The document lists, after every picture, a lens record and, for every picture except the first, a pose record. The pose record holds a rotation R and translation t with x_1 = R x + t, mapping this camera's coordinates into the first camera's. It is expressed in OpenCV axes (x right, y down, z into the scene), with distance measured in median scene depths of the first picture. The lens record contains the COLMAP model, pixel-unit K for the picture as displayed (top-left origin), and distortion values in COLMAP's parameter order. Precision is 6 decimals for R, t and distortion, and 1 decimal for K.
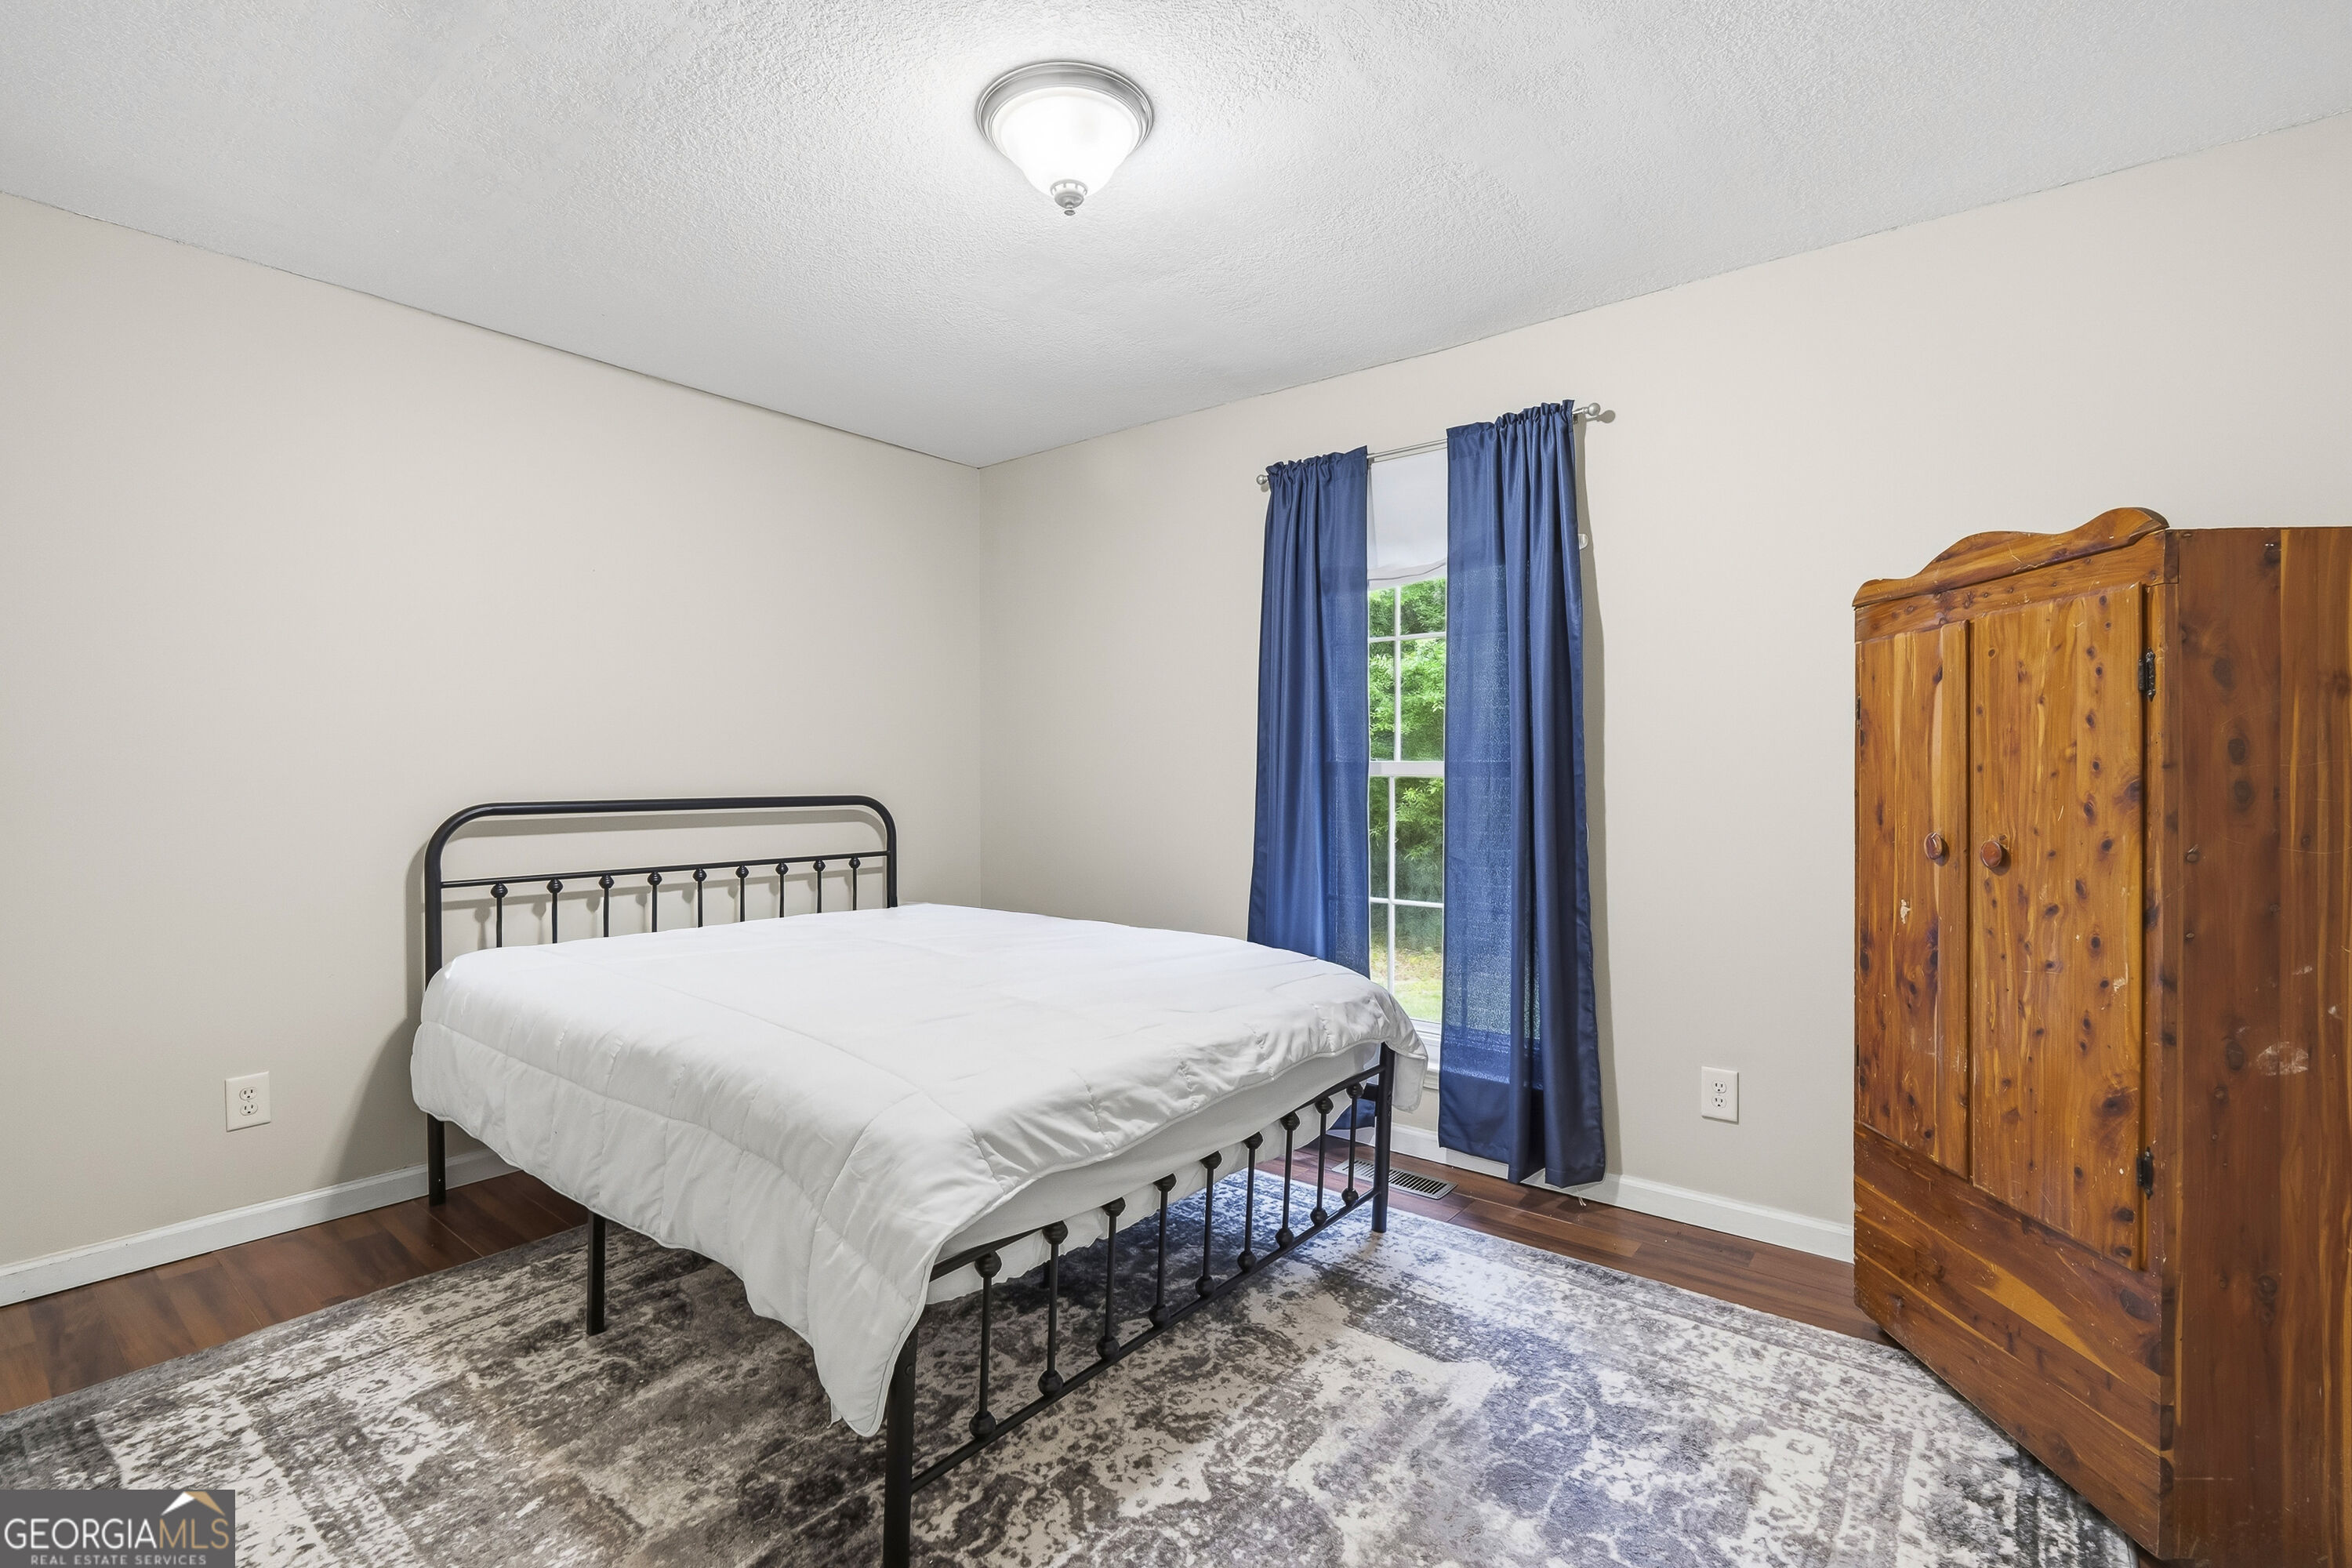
lens RADIAL K [[1062.9, 0, 1176.0], [0, 1062.9, 784.0], [0, 0, 1]] dist [-0.002570, -0.000007]
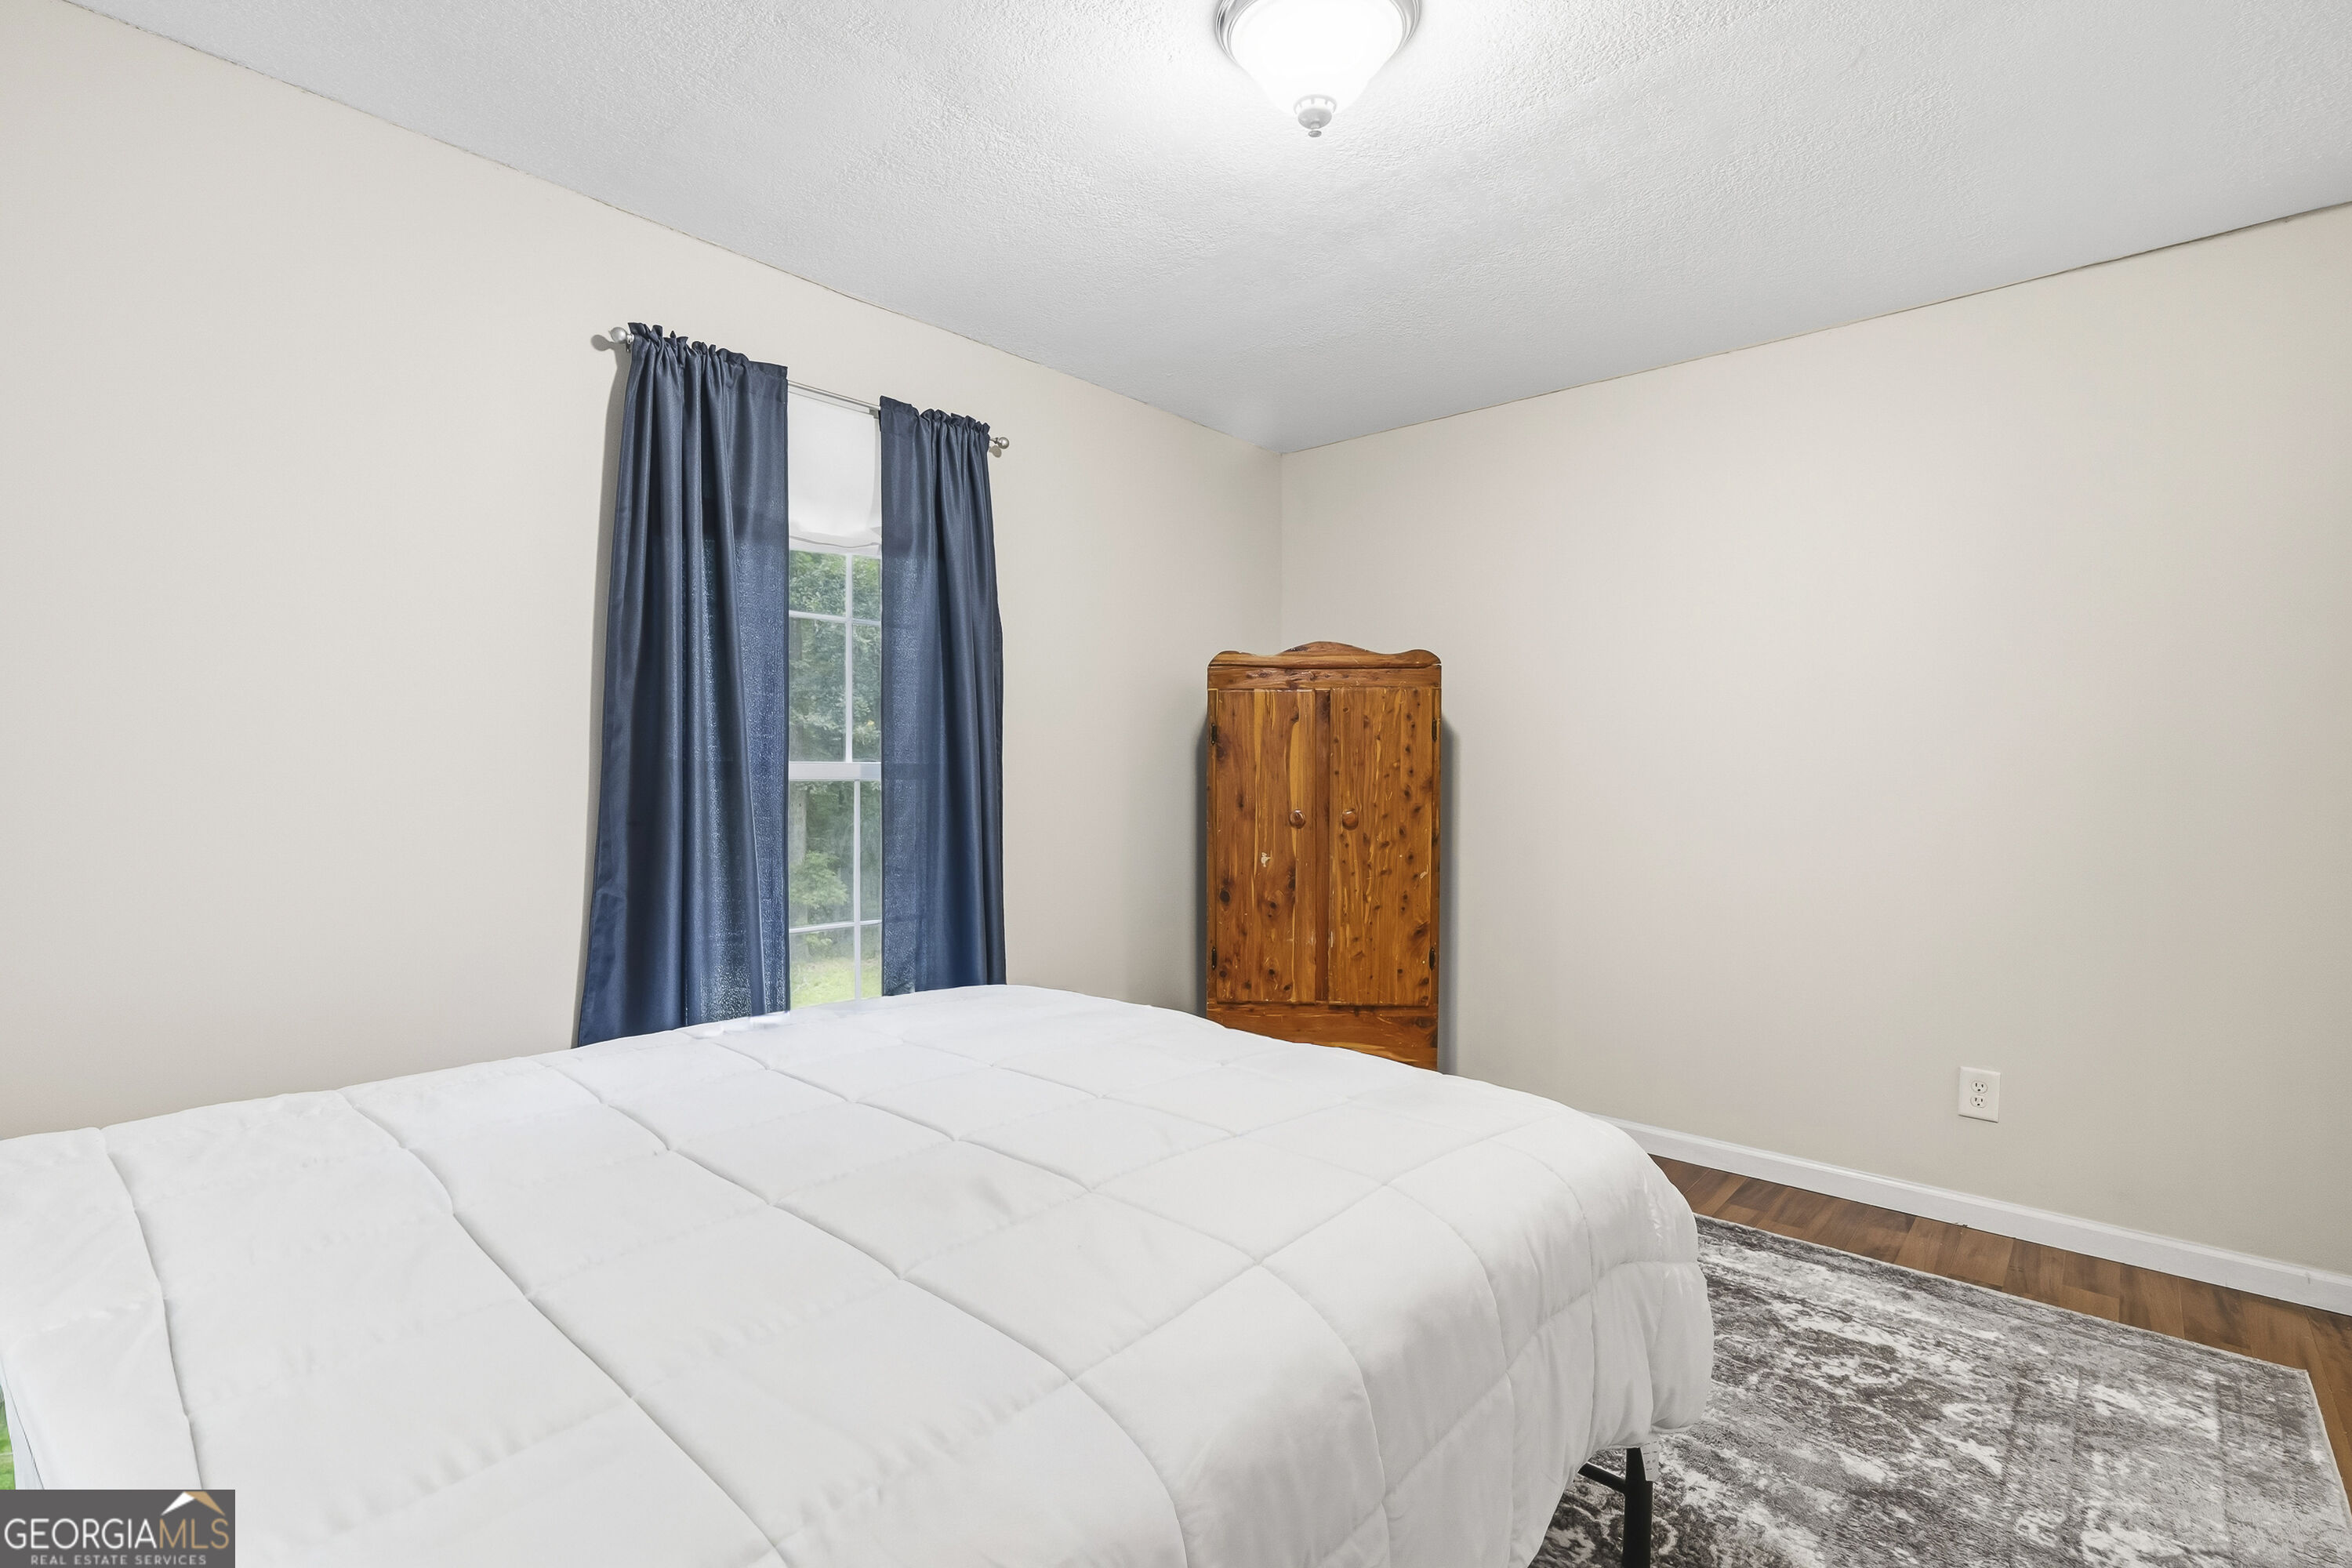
lens RADIAL K [[1062.9, 0, 1176.0], [0, 1062.9, 784.0], [0, 0, 1]] dist [-0.002570, -0.000007]
pose [[0.048270, -0.014027, 0.998736, -1.102251], [0.007346, 0.999879, 0.013688, -0.022613], [-0.998807, 0.006676, 0.048368, 1.216334]]
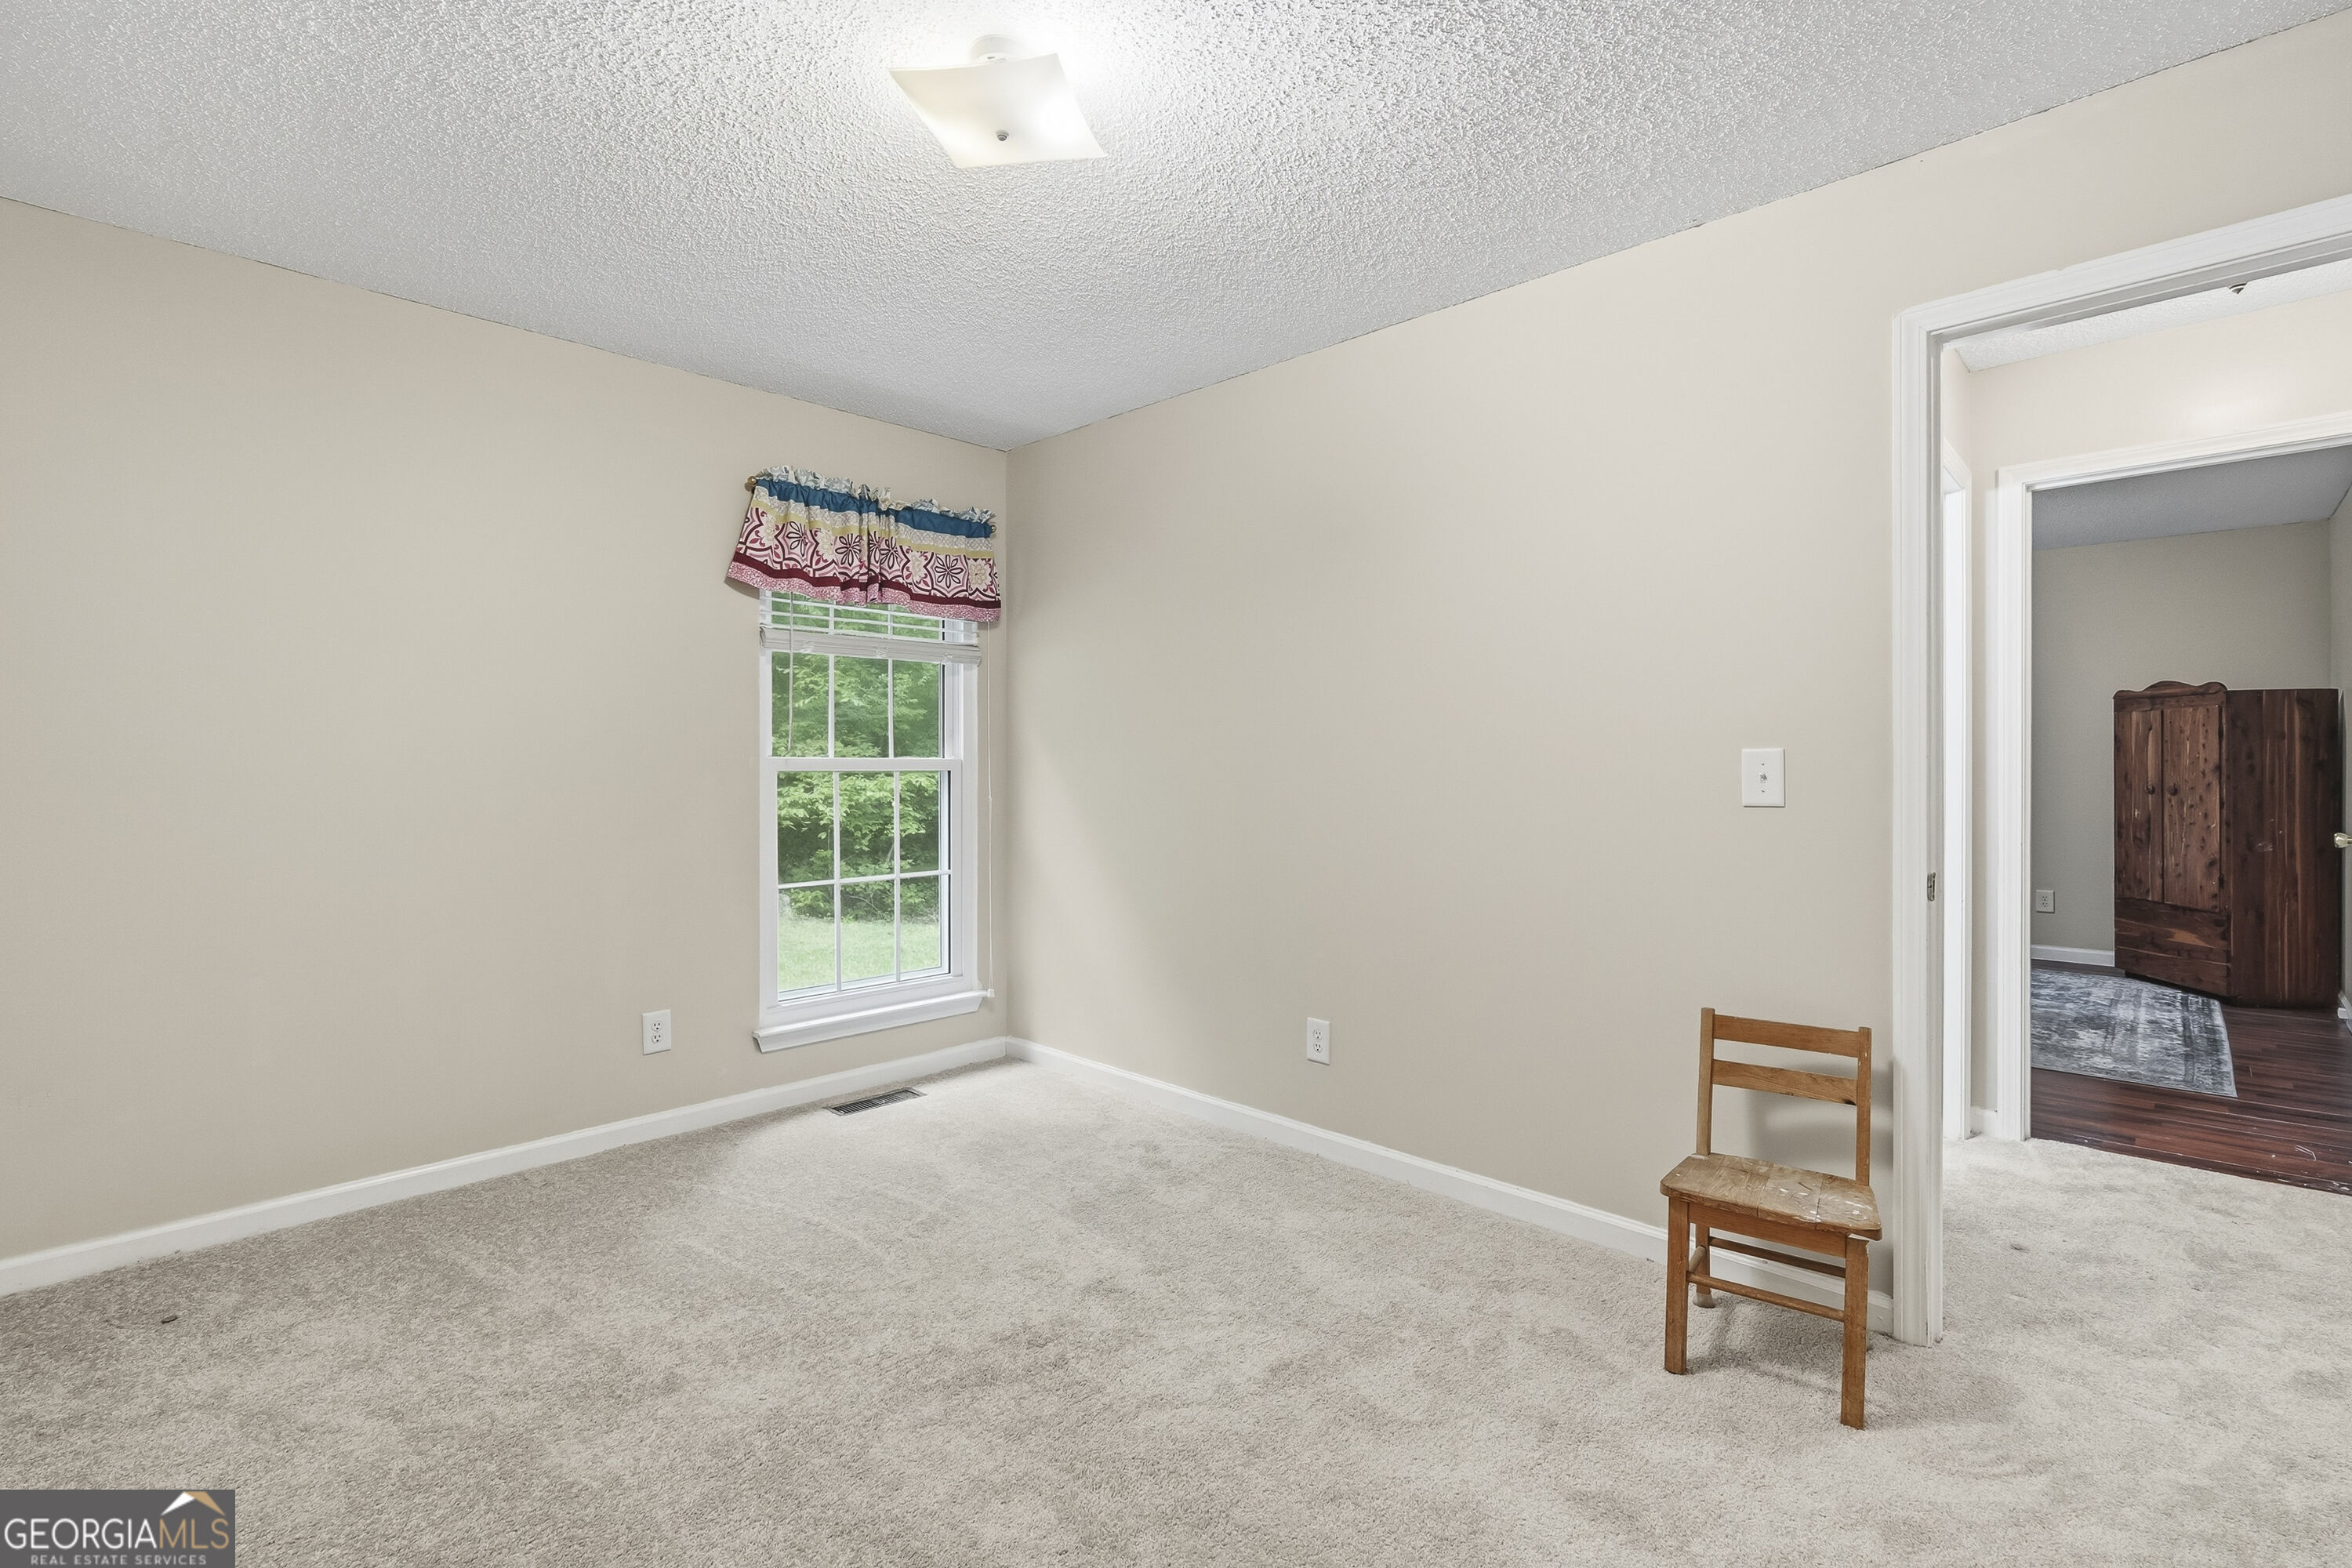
lens RADIAL K [[1070.1, 0, 1174.9], [0, 1070.1, 776.9], [0, 0, 1]] dist [-0.001805, -0.000350]
pose [[0.995519, -0.003702, -0.094491, -1.759486], [0.003671, 0.999993, -0.000501, 0.021820], [0.094493, 0.000152, 0.995526, -2.285204]]
